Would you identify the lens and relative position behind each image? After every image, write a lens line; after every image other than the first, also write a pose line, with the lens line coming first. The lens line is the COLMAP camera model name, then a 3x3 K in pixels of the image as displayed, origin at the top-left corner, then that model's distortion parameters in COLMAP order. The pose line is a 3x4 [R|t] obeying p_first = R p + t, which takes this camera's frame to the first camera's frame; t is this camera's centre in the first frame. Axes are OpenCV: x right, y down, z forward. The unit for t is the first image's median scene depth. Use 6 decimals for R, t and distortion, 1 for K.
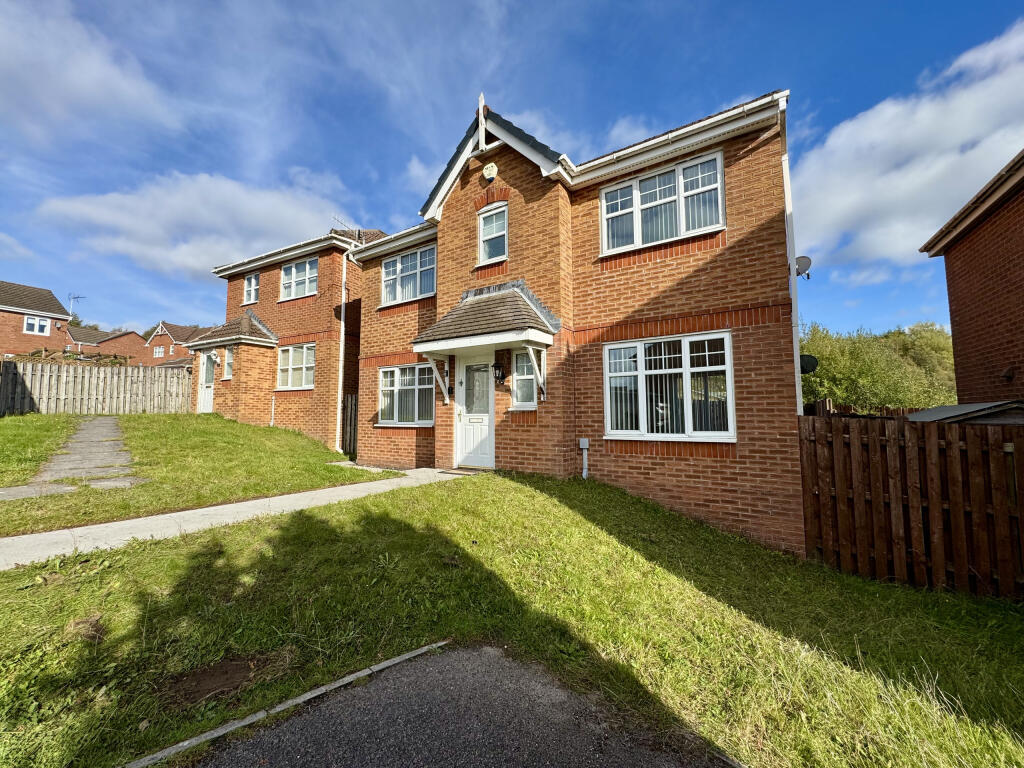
lens RADIAL K [[406.8, 0, 511.4], [0, 406.8, 385.0], [0, 0, 1]] dist [-0.003272, -0.000207]
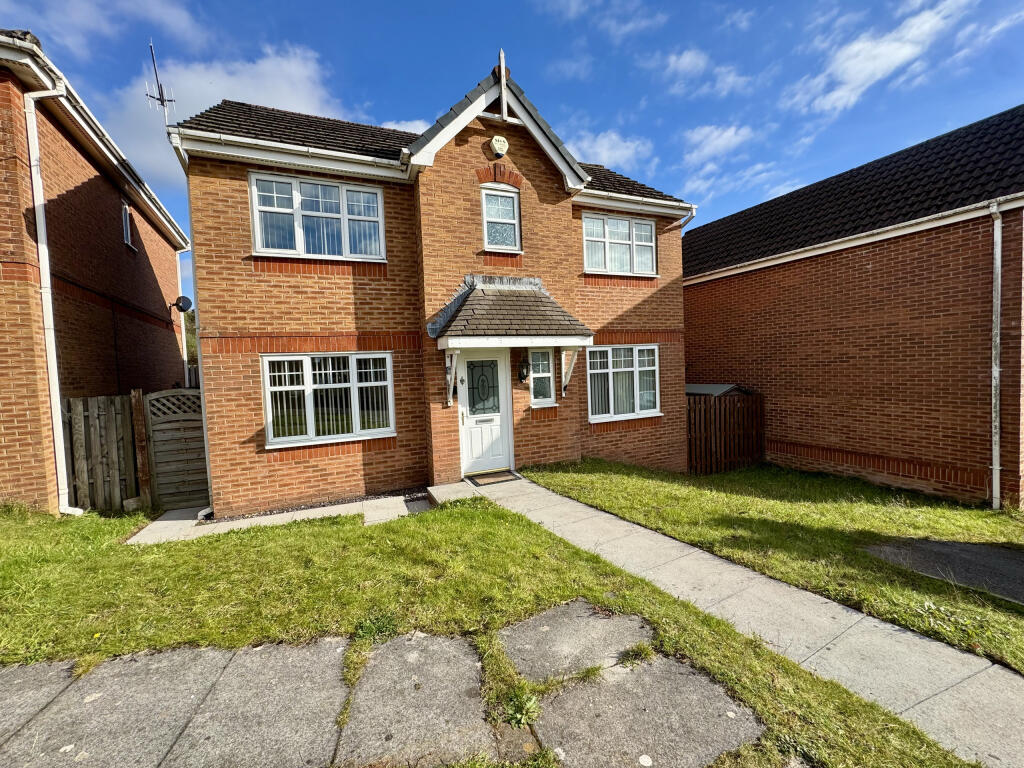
lens RADIAL K [[406.8, 0, 511.8], [0, 406.8, 385.6], [0, 0, 1]] dist [-0.003272, -0.000207]
pose [[0.558564, -0.061513, 0.827177, -0.889927], [-0.023190, 0.995698, 0.089704, -0.085647], [-0.829137, -0.069288, 0.554735, 0.485852]]
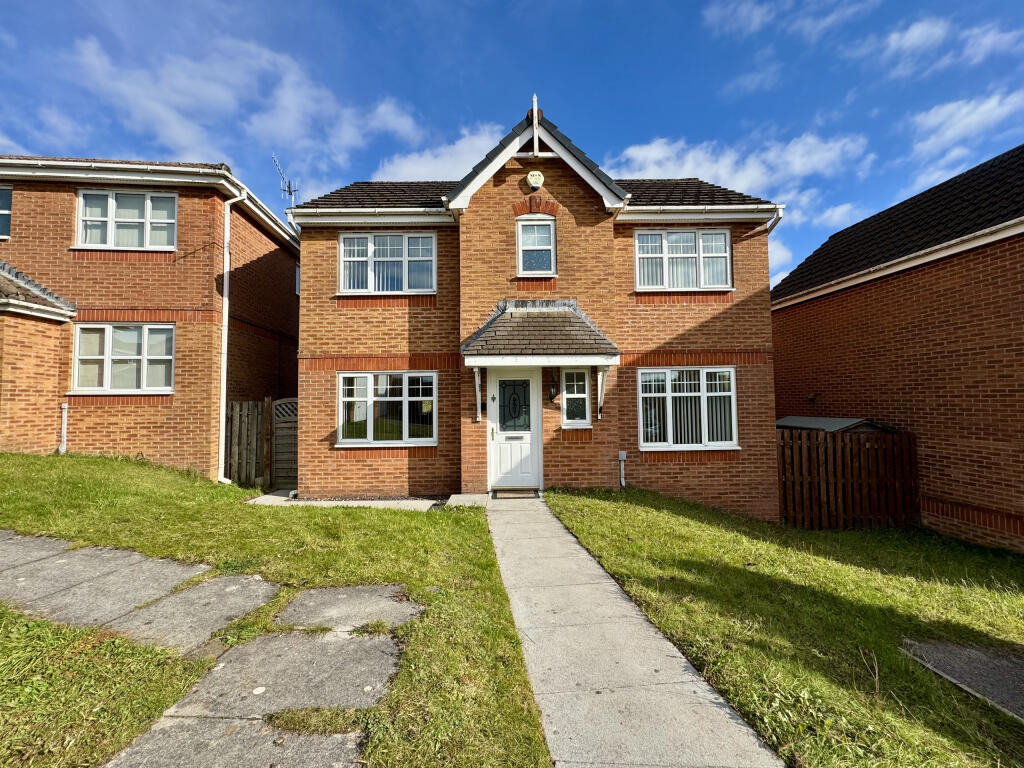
lens RADIAL K [[406.8, 0, 512.5], [0, 406.8, 385.3], [0, 0, 1]] dist [-0.003272, -0.000207]
pose [[0.830507, 0.014363, 0.556822, -0.685002], [-0.032251, 0.999230, 0.022328, -0.064412], [-0.556073, -0.036502, 0.830331, 0.235326]]
